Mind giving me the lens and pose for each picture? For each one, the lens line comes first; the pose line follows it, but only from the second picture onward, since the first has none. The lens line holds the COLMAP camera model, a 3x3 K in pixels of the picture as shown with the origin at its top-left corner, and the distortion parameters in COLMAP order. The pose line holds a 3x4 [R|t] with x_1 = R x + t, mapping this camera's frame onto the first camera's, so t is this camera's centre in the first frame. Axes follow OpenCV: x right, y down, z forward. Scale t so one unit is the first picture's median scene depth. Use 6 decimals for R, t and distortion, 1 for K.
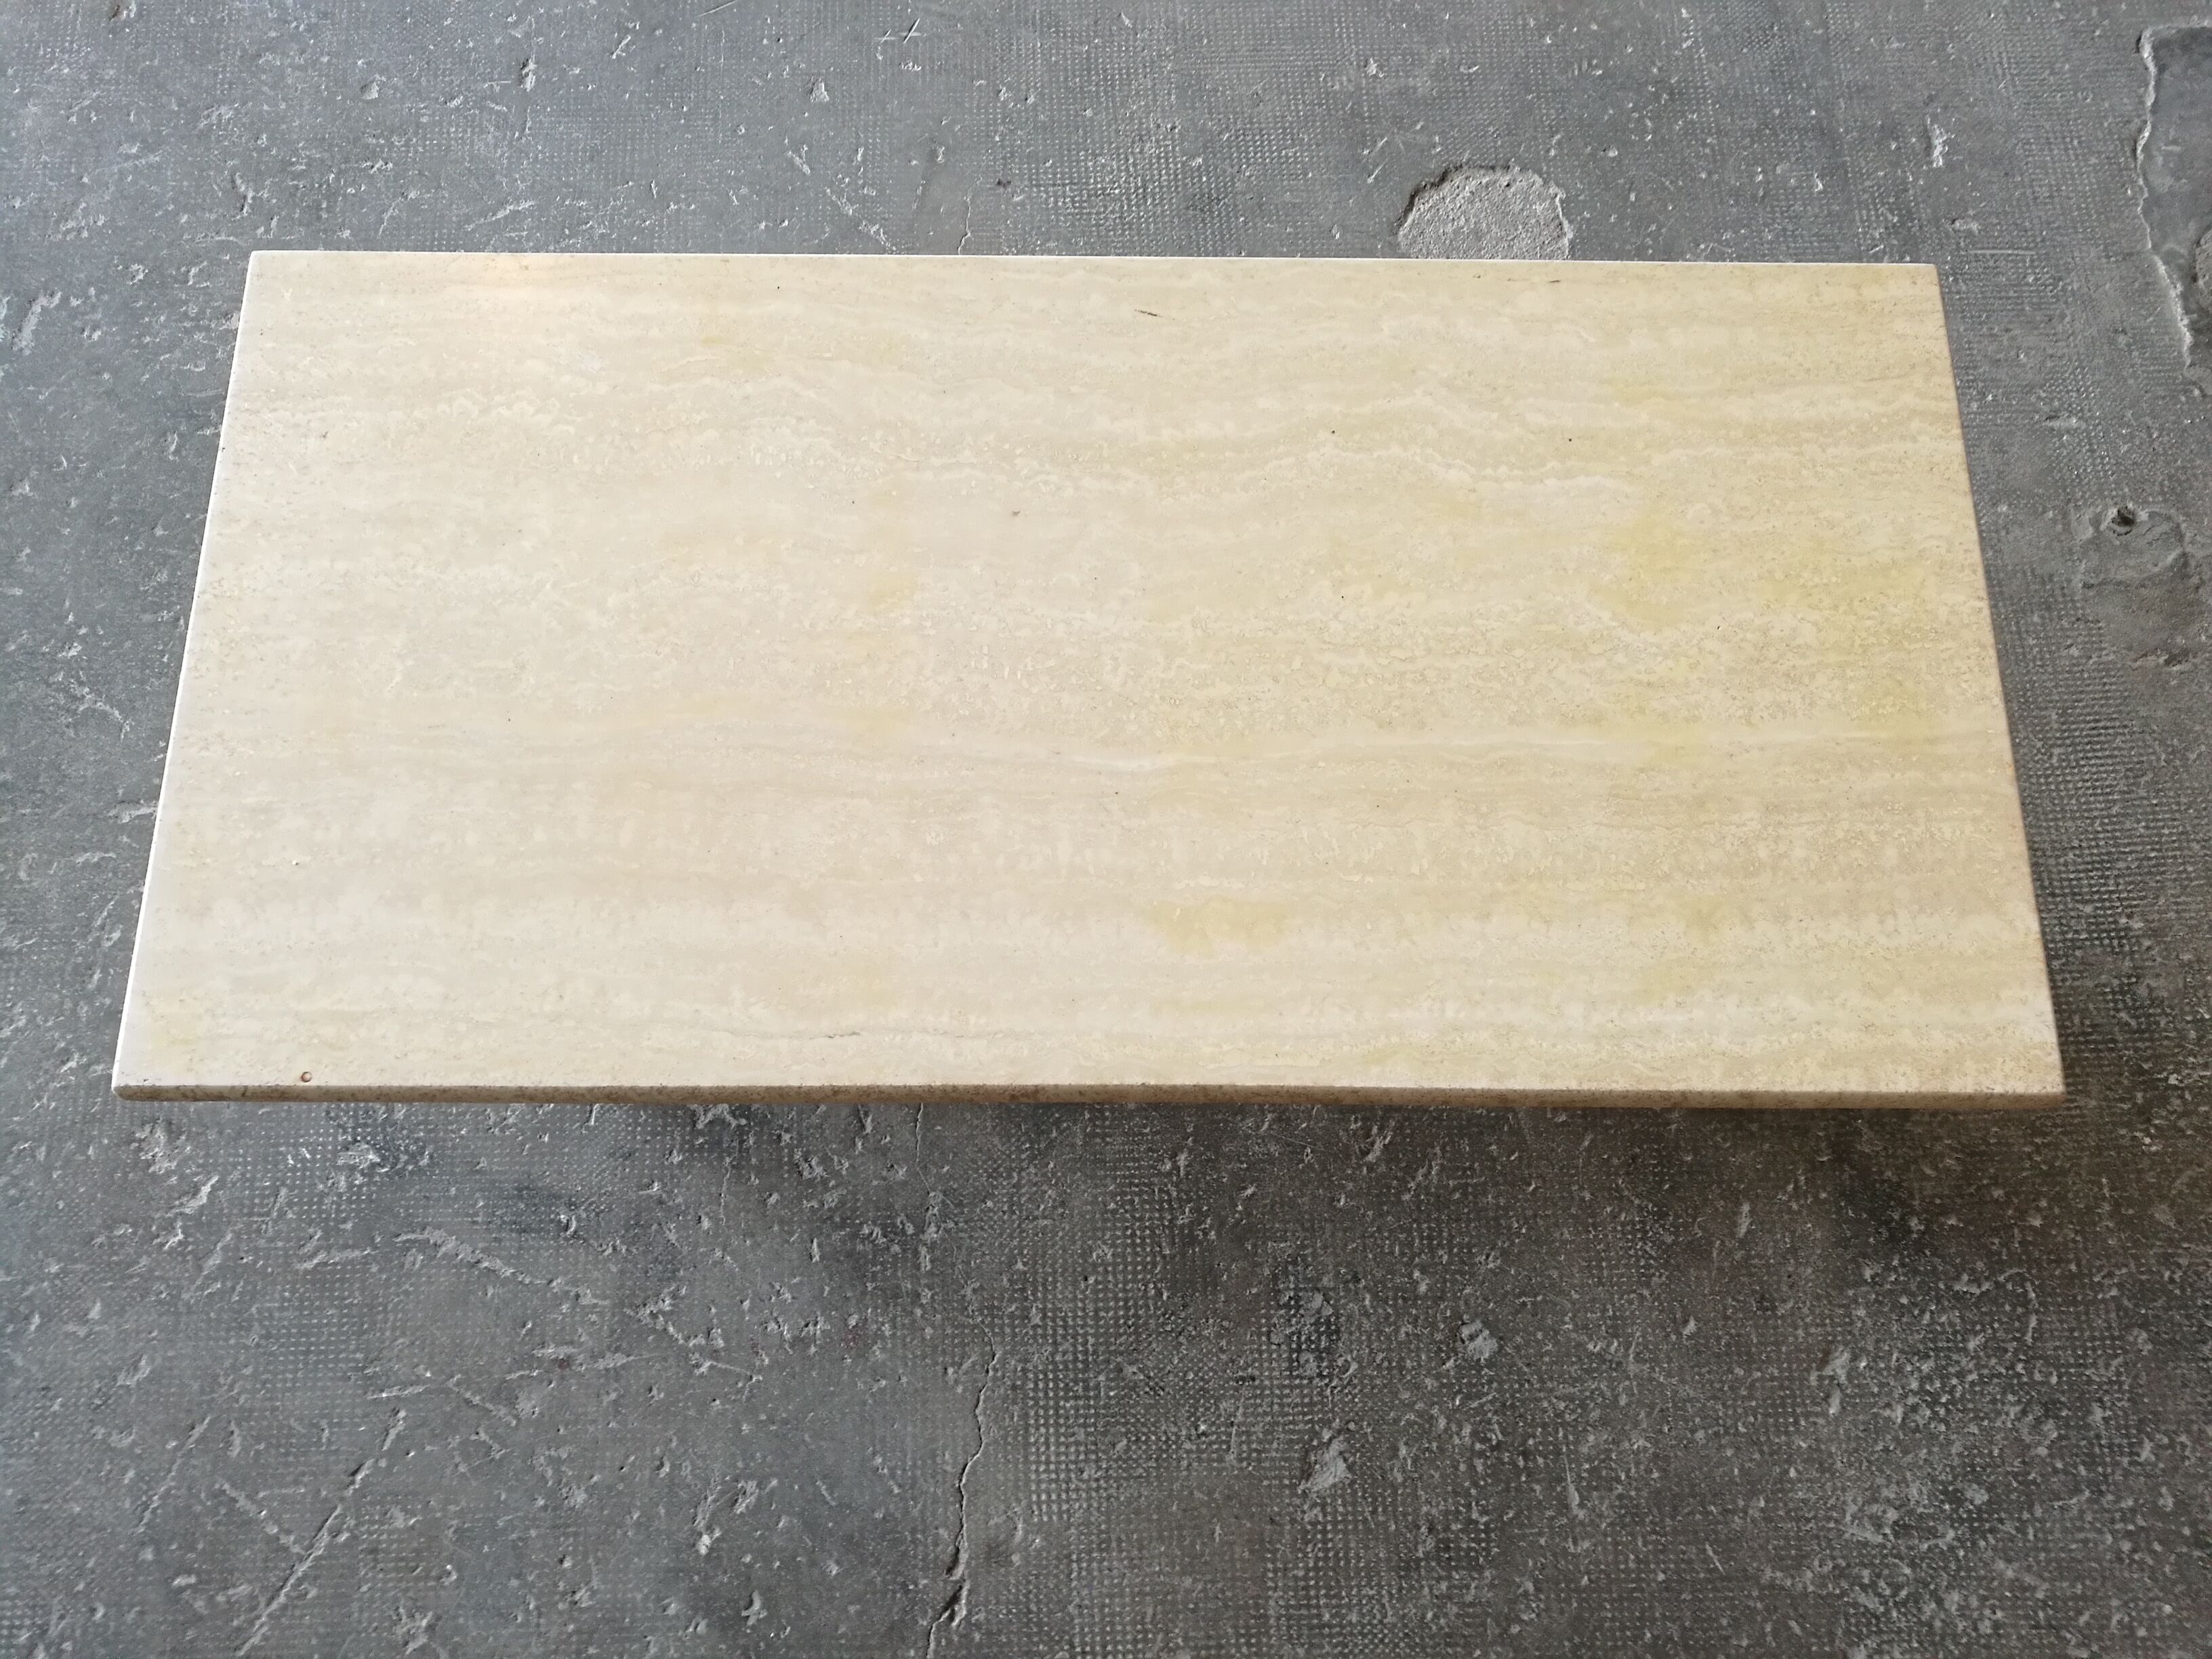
lens RADIAL K [[1762.4, 0, 1105.5], [0, 1762.4, 881.8], [0, 0, 1]] dist [-0.000289, 0.021364]
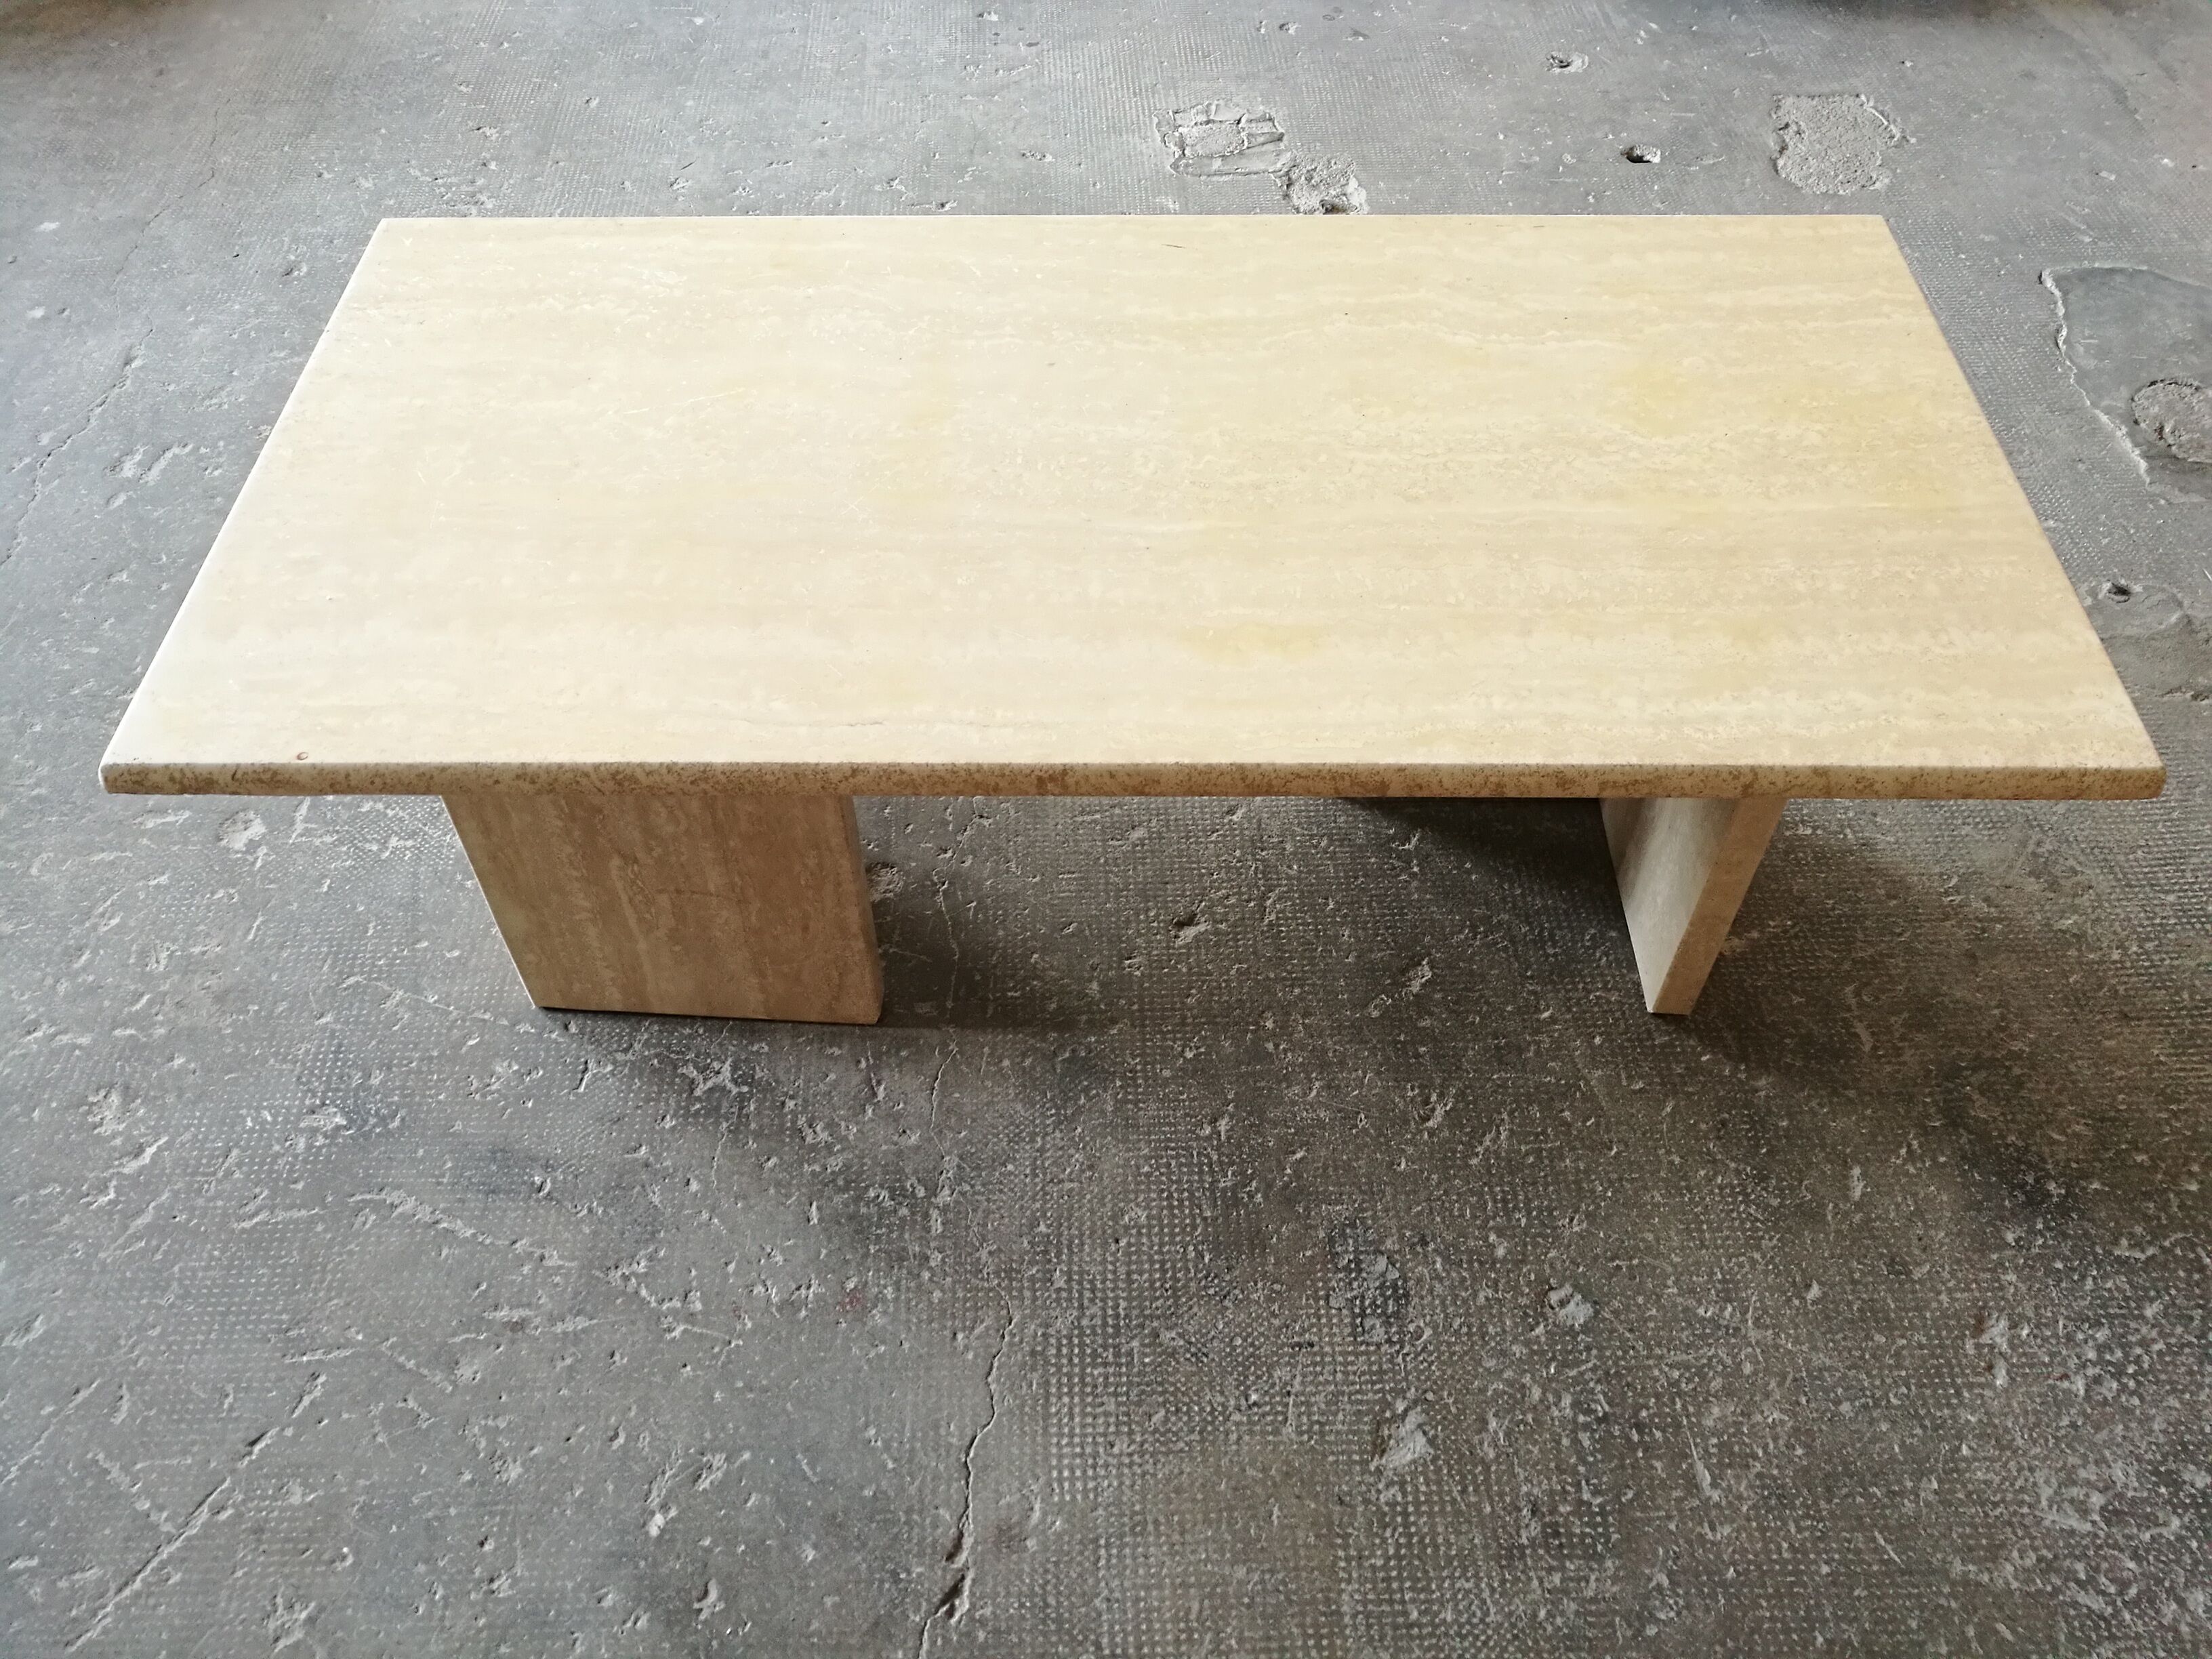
lens RADIAL K [[1763.2, 0, 1106.0], [0, 1763.2, 829.5], [0, 0, 1]] dist [0.005881, 0.015991]
pose [[0.999835, -0.003387, -0.017850, -0.000074], [-0.004002, 0.917295, -0.398187, 0.397517], [0.017723, 0.398193, 0.917131, 0.109209]]
